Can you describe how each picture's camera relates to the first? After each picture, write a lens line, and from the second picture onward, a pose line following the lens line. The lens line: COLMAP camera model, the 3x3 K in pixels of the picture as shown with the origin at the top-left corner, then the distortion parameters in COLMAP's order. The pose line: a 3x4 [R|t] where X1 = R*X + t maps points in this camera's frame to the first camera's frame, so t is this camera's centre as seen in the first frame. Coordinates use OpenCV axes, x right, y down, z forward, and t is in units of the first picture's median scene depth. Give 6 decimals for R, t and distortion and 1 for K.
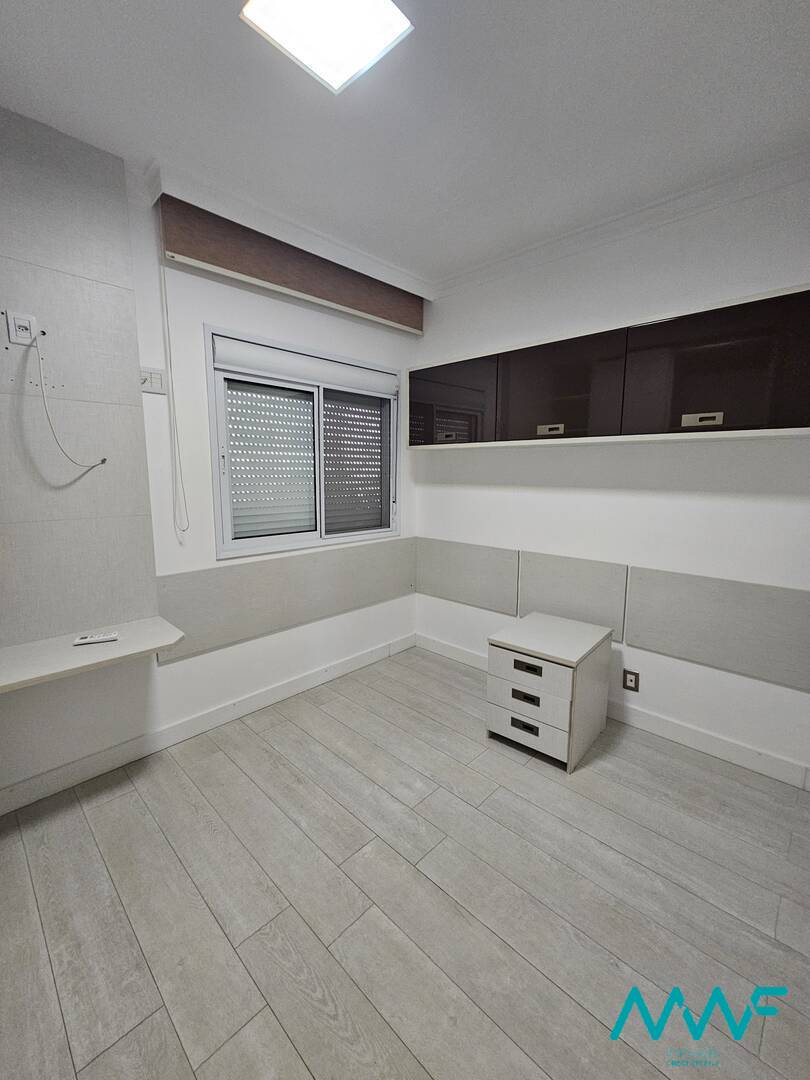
lens RADIAL K [[443.7, 0, 405.1], [0, 443.7, 535.9], [0, 0, 1]] dist [0.001197, 0.000004]
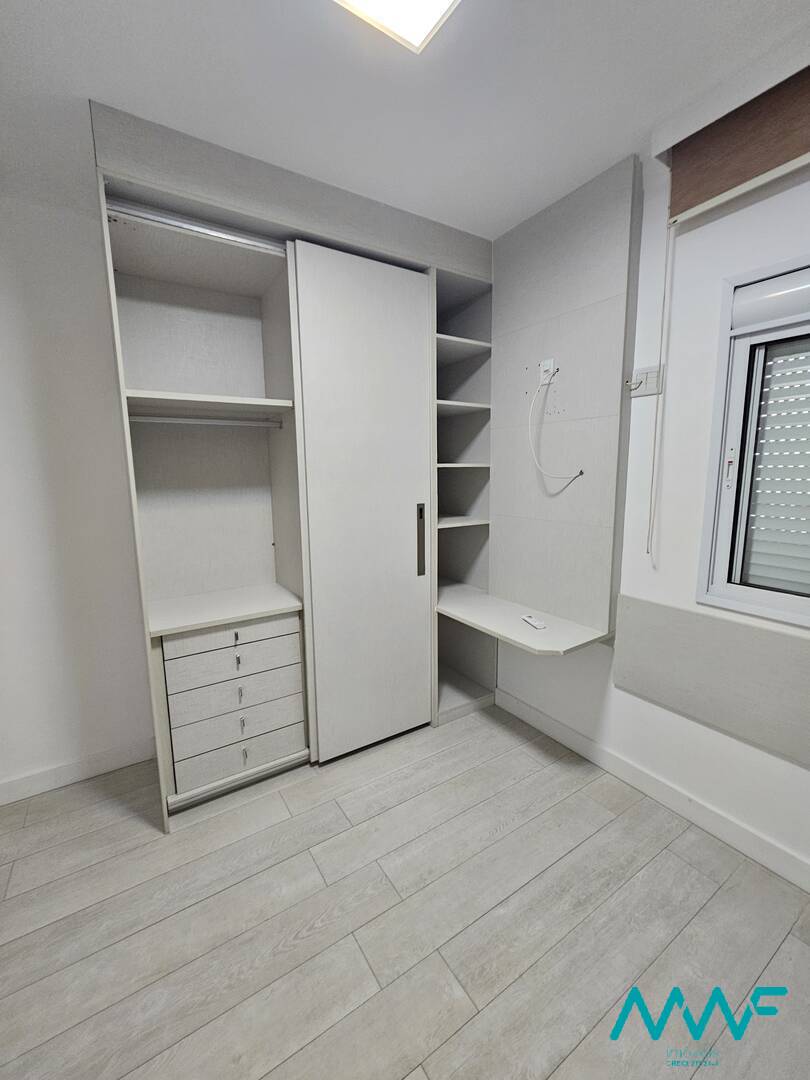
lens RADIAL K [[441.0, 0, 404.7], [0, 441.0, 536.4], [0, 0, 1]] dist [-0.000090, -0.000192]
pose [[-0.218021, 0.148038, -0.964651, 0.496472], [-0.130579, 0.975116, 0.179157, -0.159344], [0.967169, 0.165023, -0.193265, 0.847272]]
